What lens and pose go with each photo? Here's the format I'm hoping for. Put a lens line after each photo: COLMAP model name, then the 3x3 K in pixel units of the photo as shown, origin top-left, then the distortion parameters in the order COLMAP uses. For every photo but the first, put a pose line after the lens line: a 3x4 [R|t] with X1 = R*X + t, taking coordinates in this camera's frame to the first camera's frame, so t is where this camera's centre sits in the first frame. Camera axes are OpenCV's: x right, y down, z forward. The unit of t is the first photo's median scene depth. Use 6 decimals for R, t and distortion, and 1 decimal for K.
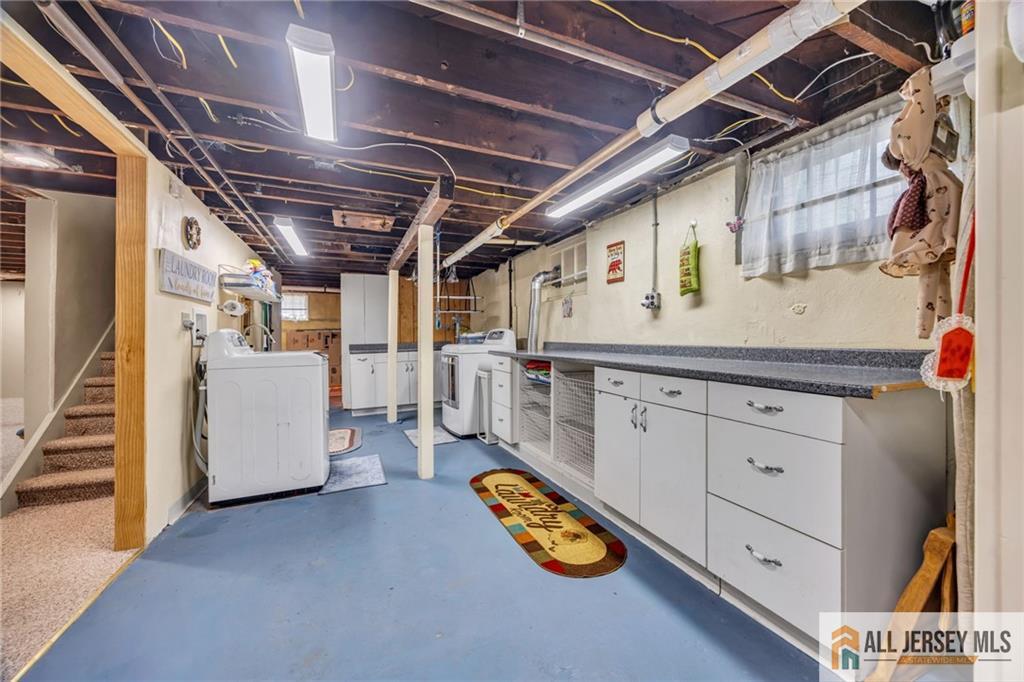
lens RADIAL K [[395.8, 0, 513.8], [0, 395.8, 337.4], [0, 0, 1]] dist [0.001040, 0.000025]
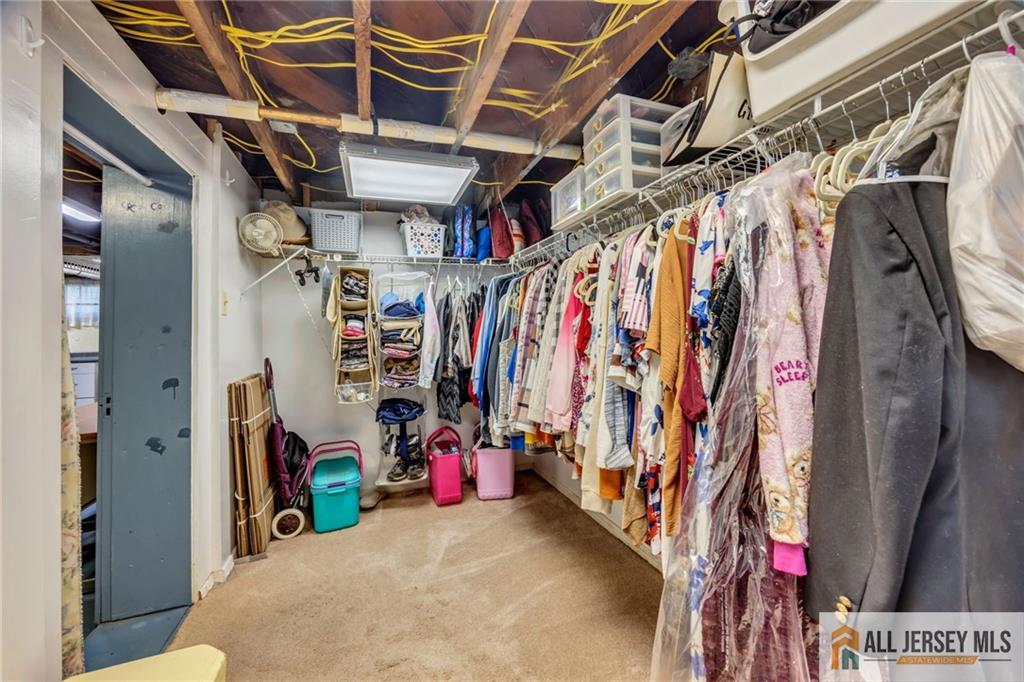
lens RADIAL K [[395.8, 0, 513.8], [0, 395.8, 338.2], [0, 0, 1]] dist [0.001040, 0.000025]
pose [[0.053609, -0.001272, 0.998561, -2.076872], [0.004286, 0.999990, 0.001043, -0.071088], [-0.998553, 0.004224, 0.053614, -2.433743]]
